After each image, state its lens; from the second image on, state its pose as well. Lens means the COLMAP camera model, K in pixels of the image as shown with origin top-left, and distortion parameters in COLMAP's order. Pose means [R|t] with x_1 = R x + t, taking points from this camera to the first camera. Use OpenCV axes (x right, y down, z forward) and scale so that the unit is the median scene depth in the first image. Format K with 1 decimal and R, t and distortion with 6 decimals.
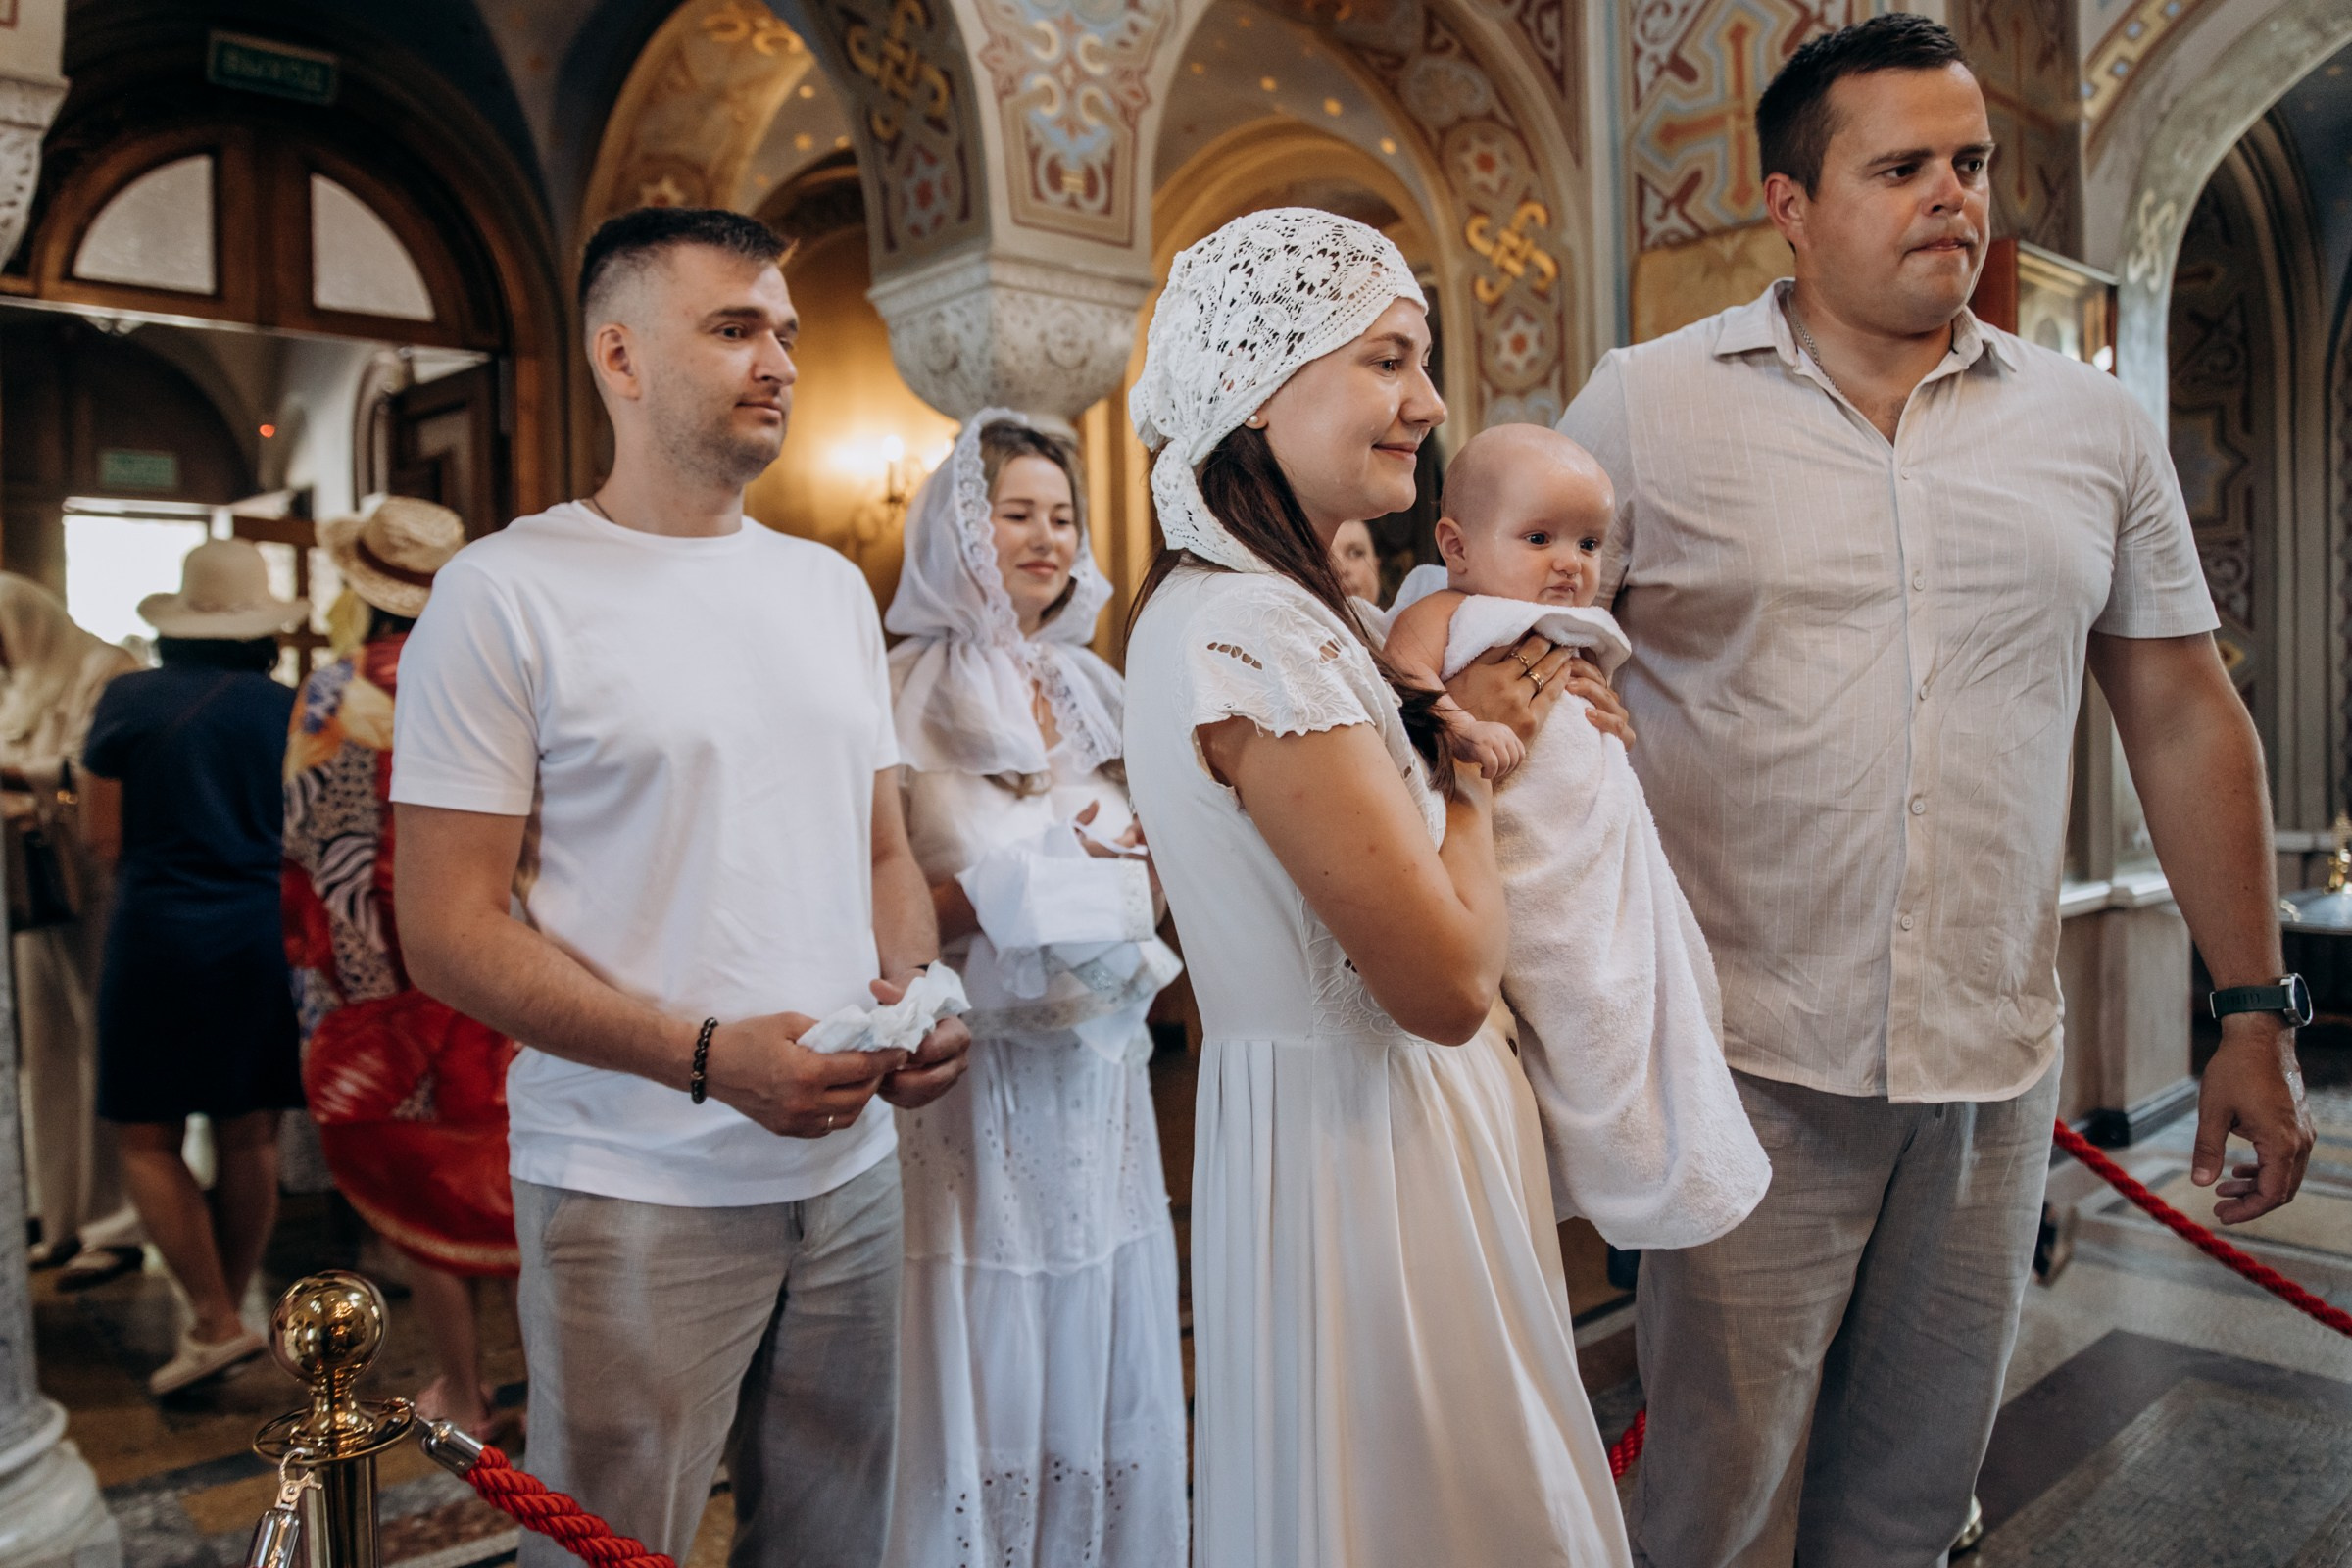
lens RADIAL K [[1630.8, 0, 1117.5], [0, 1630.8, 774.3], [0, 0, 1]] dist [-0.086029, 0.051052]
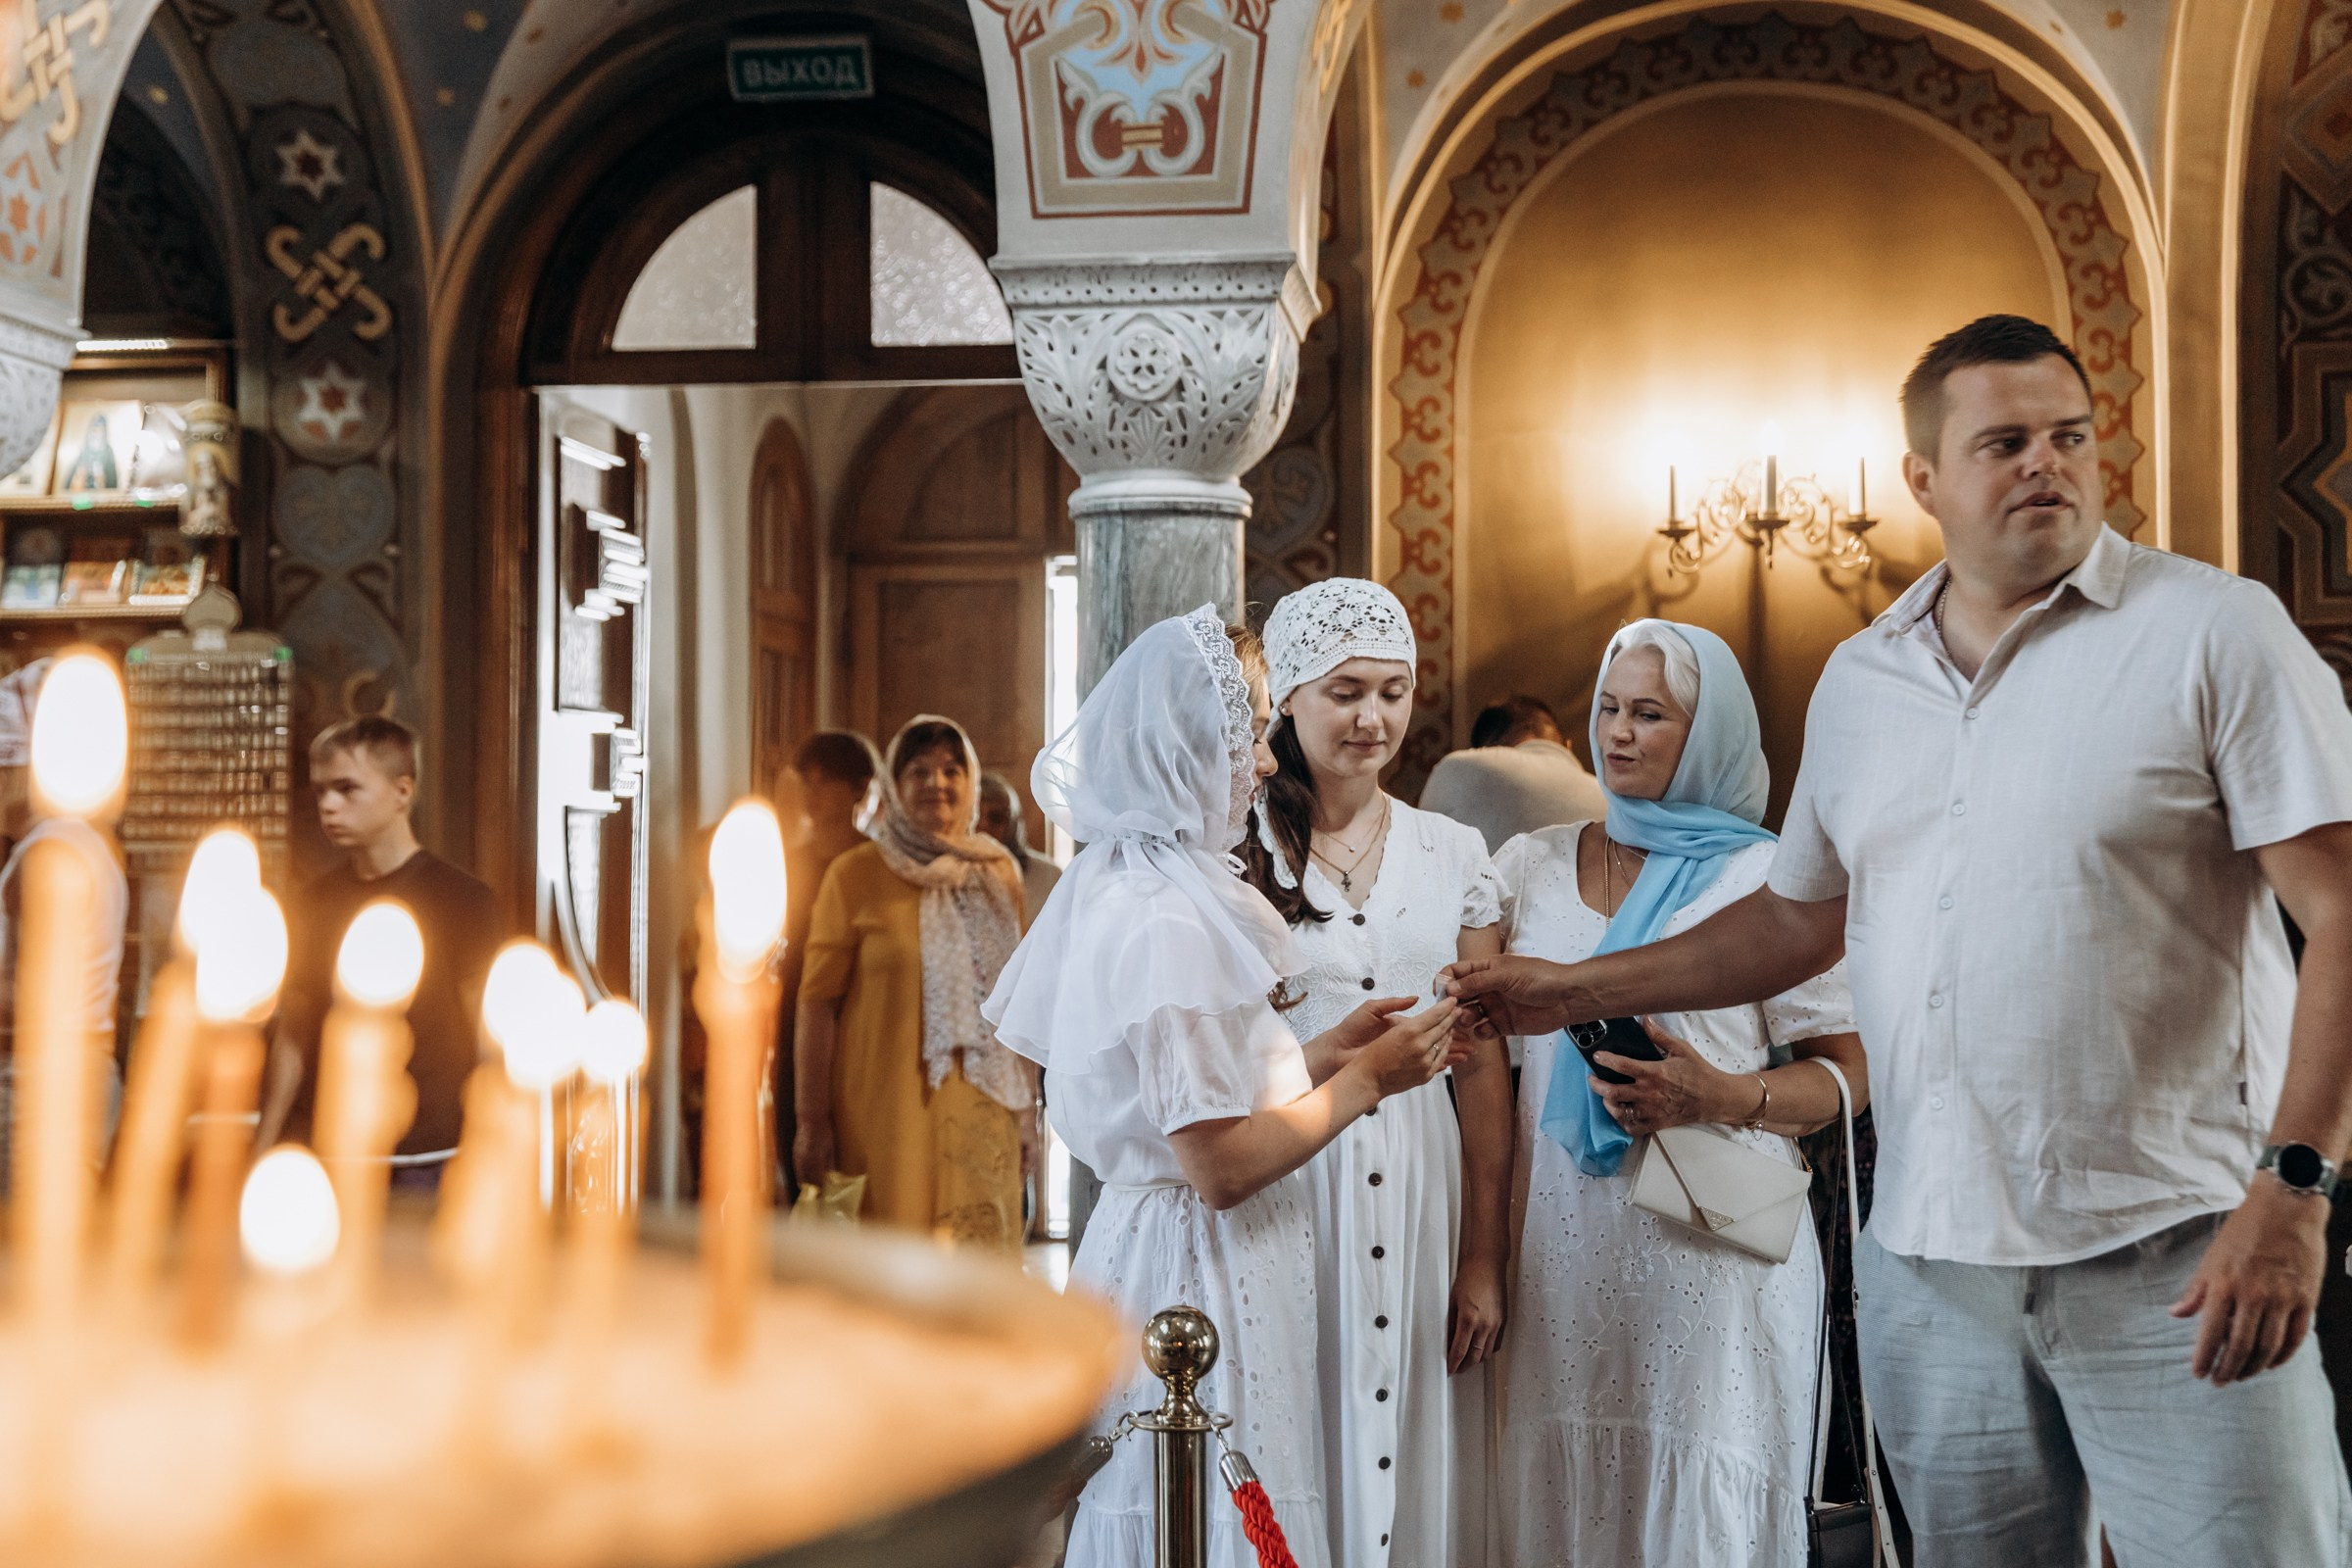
lens RADIAL K [[2877.6, 0, 1178.3], [0, 2877.6, 791.6], [0, 0, 1]] dist [0.076270, 0.000000]
pose [[0.694483, 0.010172, -0.719437, 0.705283], [-0.044155, 0.998618, -0.028504, -0.037253], [0.718153, 0.051562, 0.693972, 0.119595]]
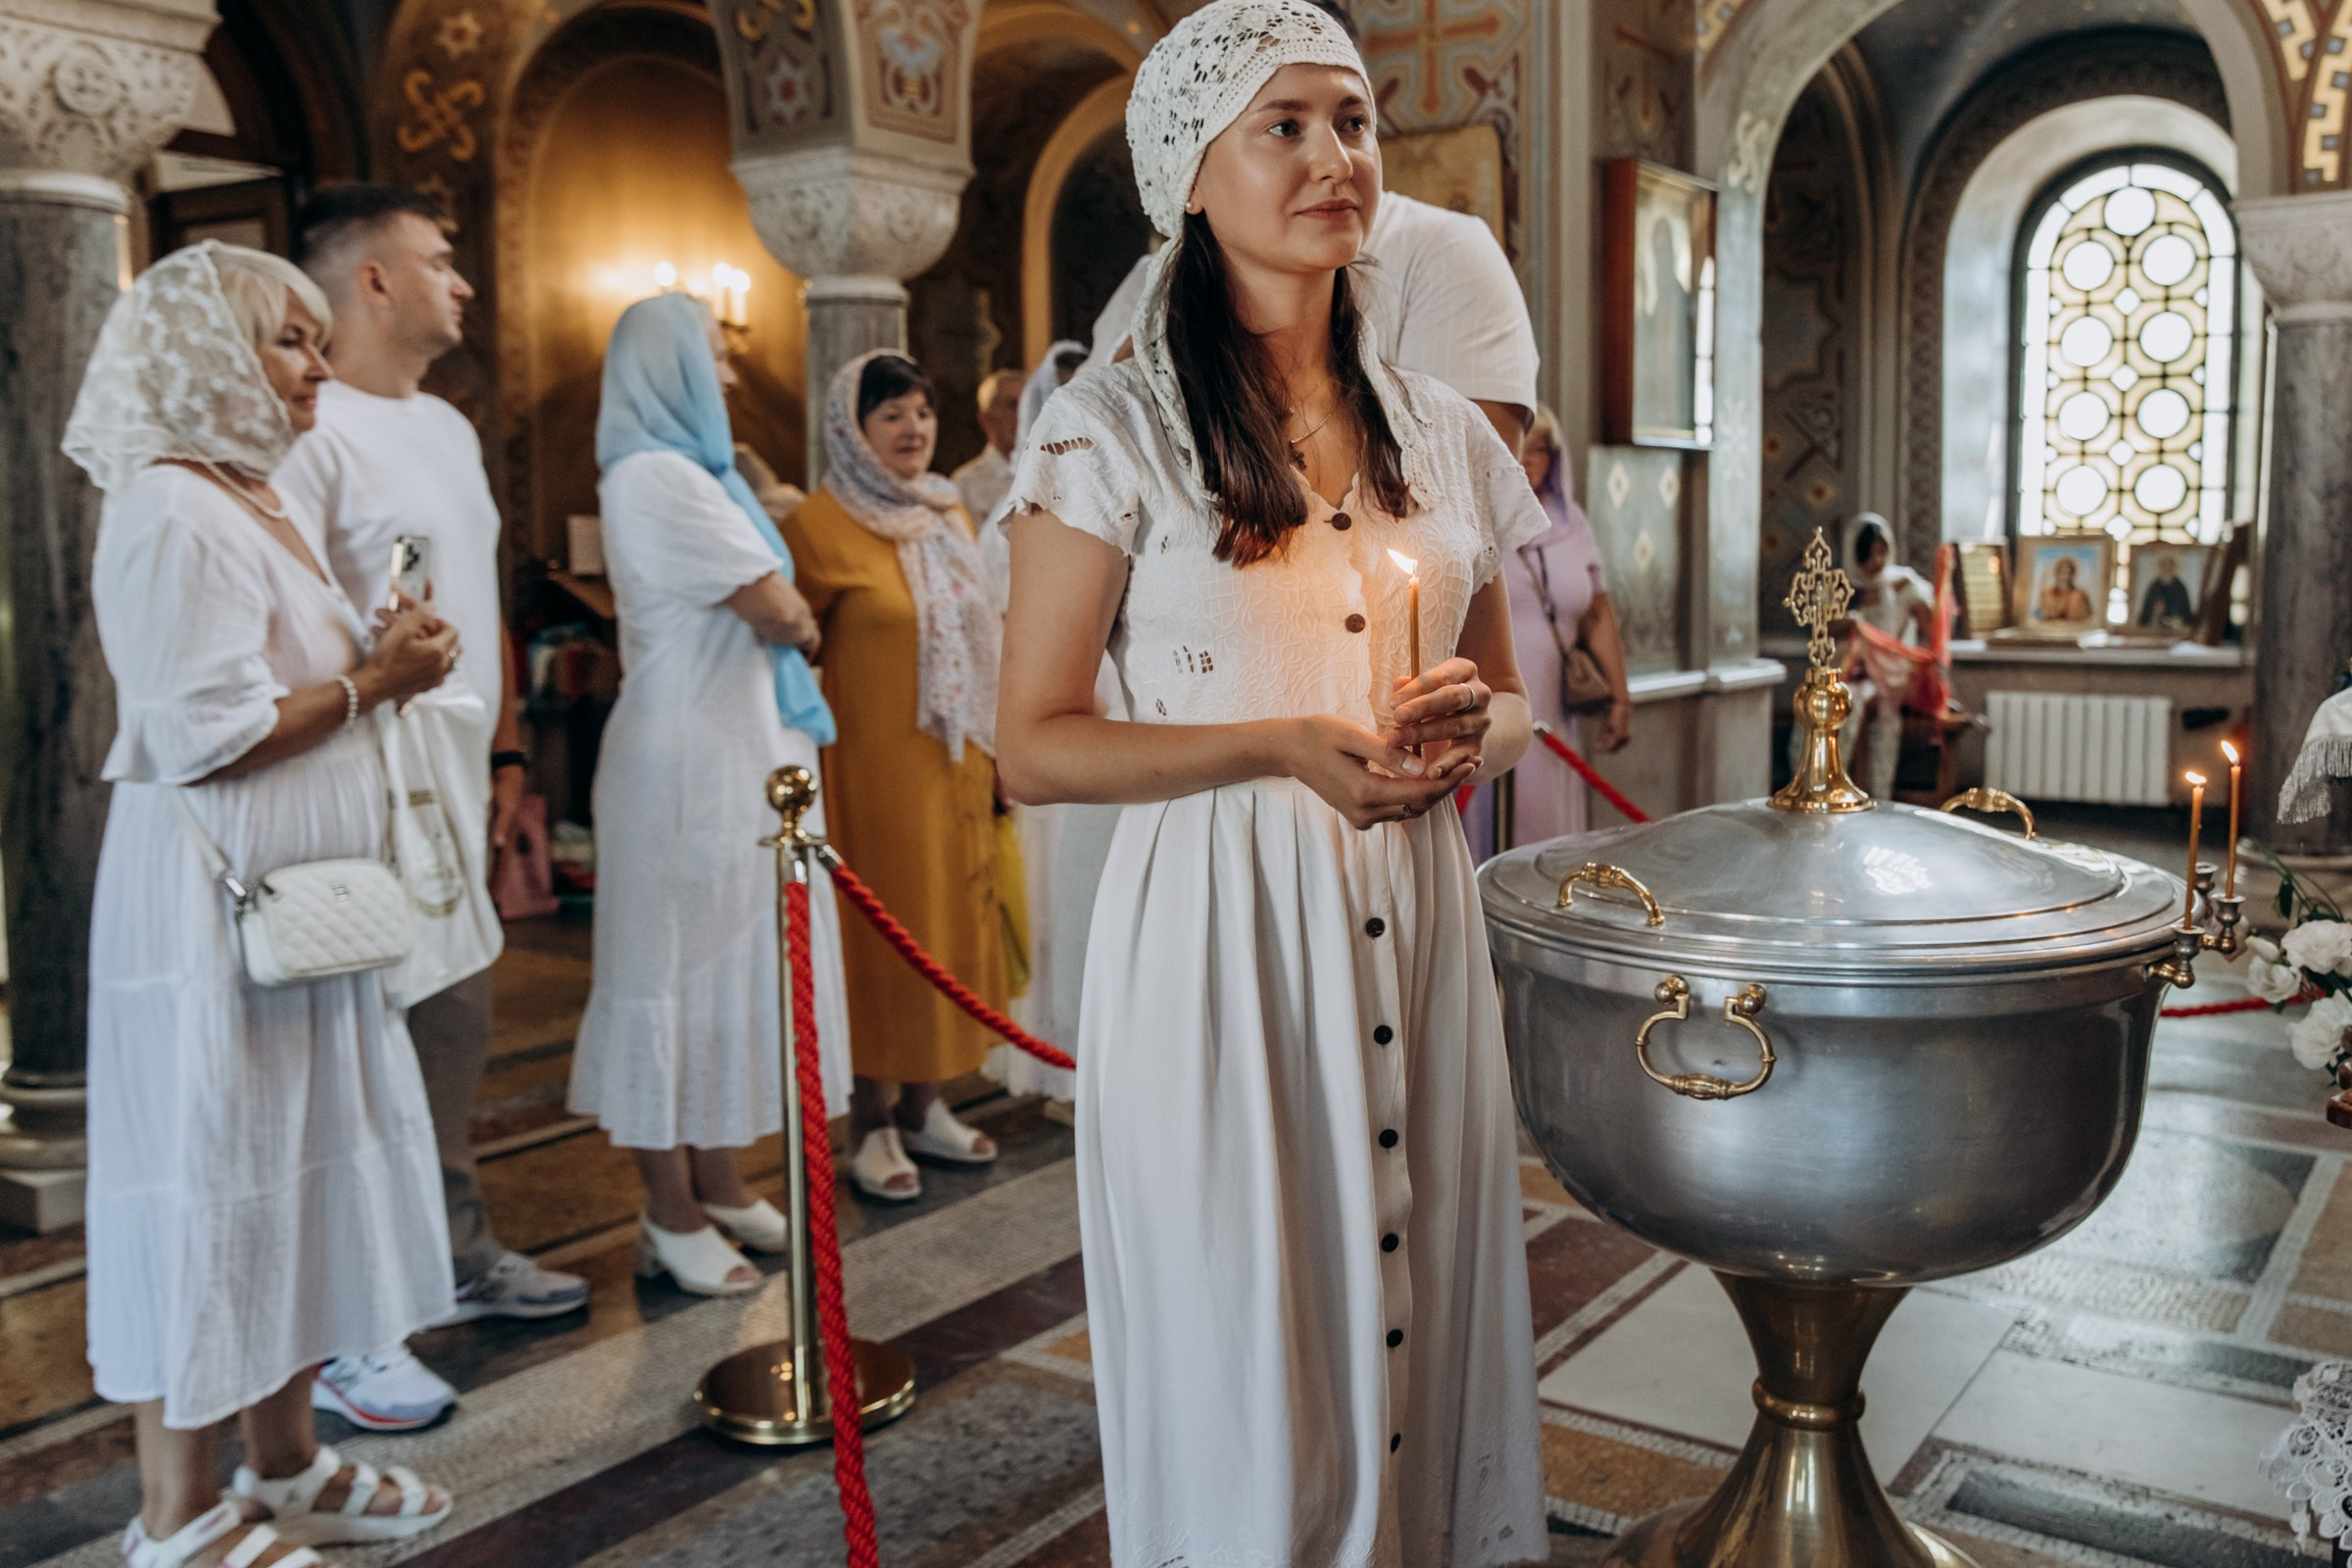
lens RADIAL K [[1982.2, 0, 1177.6], [0, 1982.2, 764.9], [0, 0, 1]] dist [-0.034103, 0.021065]
pose [[0.971529, -0.014722, 0.236462, -0.153677], [-0.002065, 0.997503, 0.070588, 0.032781], [-0.236911, -0.069066, 0.969073, -0.431206]]
